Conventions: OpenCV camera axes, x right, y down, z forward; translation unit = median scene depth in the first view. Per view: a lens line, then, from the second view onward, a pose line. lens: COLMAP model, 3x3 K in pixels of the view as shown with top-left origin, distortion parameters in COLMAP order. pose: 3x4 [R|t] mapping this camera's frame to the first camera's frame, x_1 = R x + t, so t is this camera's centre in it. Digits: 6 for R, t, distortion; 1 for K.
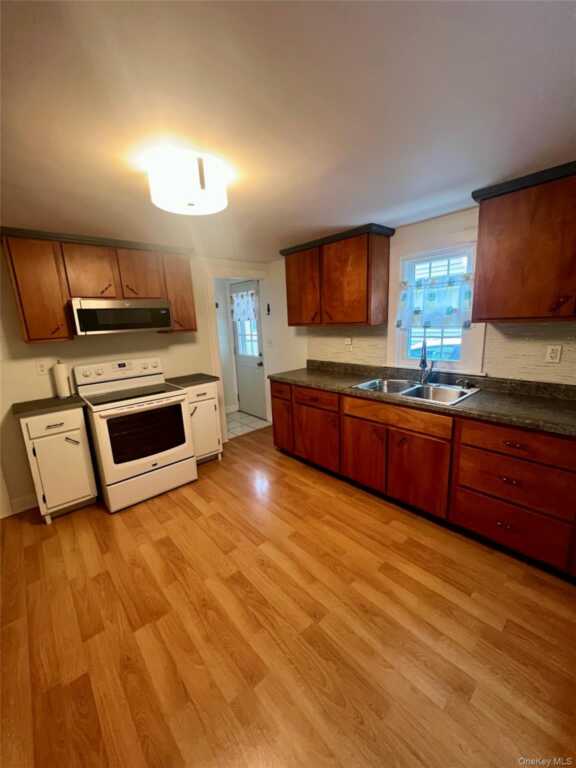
lens RADIAL K [[304.3, 0, 288.0], [0, 304.3, 384.0], [0, 0, 1]] dist [-0.000018, -0.000201]
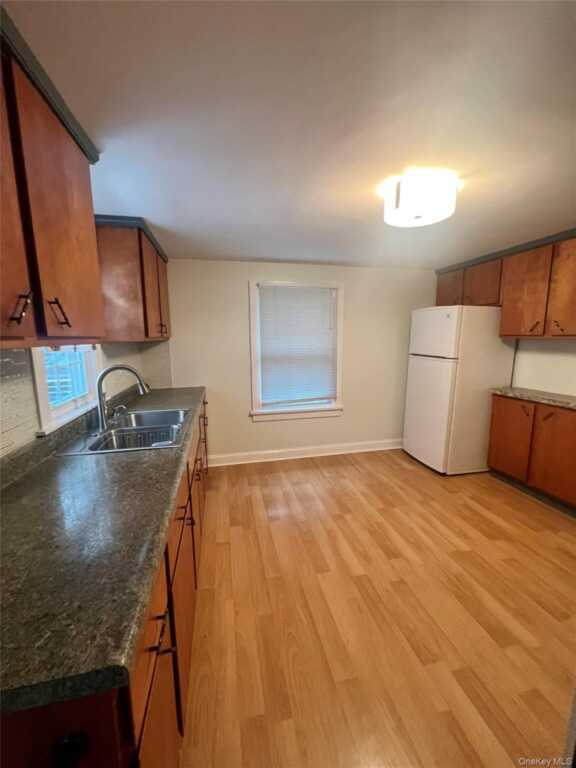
lens RADIAL K [[304.3, 0, 288.0], [0, 304.3, 384.0], [0, 0, 1]] dist [-0.000018, -0.000201]
pose [[-0.869140, -0.021157, 0.494114, -0.356709], [0.155782, 0.936516, 0.314117, -0.332431], [-0.469392, 0.349986, -0.810667, 1.765472]]
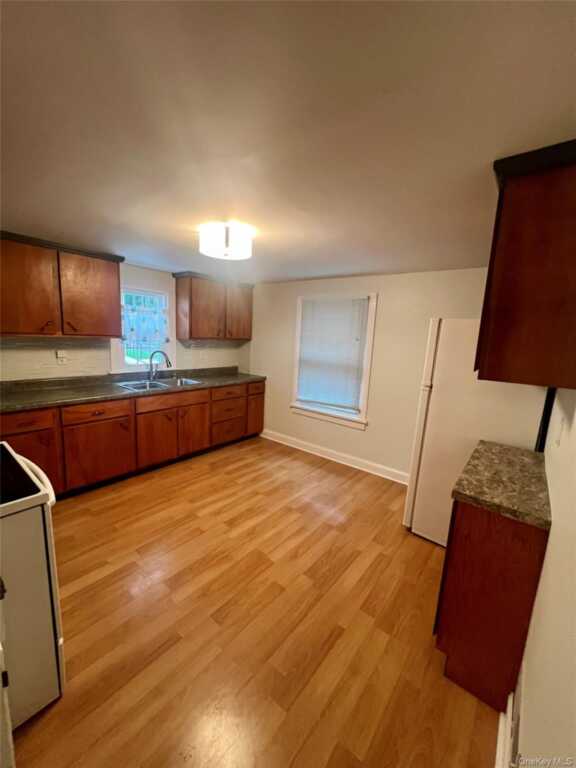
lens RADIAL K [[304.3, 0, 288.0], [0, 304.3, 384.0], [0, 0, 1]] dist [-0.000018, -0.000201]
pose [[-0.169672, -0.116864, 0.978547, -1.393031], [0.171255, 0.974340, 0.146056, -0.111409], [-0.970507, 0.192363, -0.145305, 0.786388]]
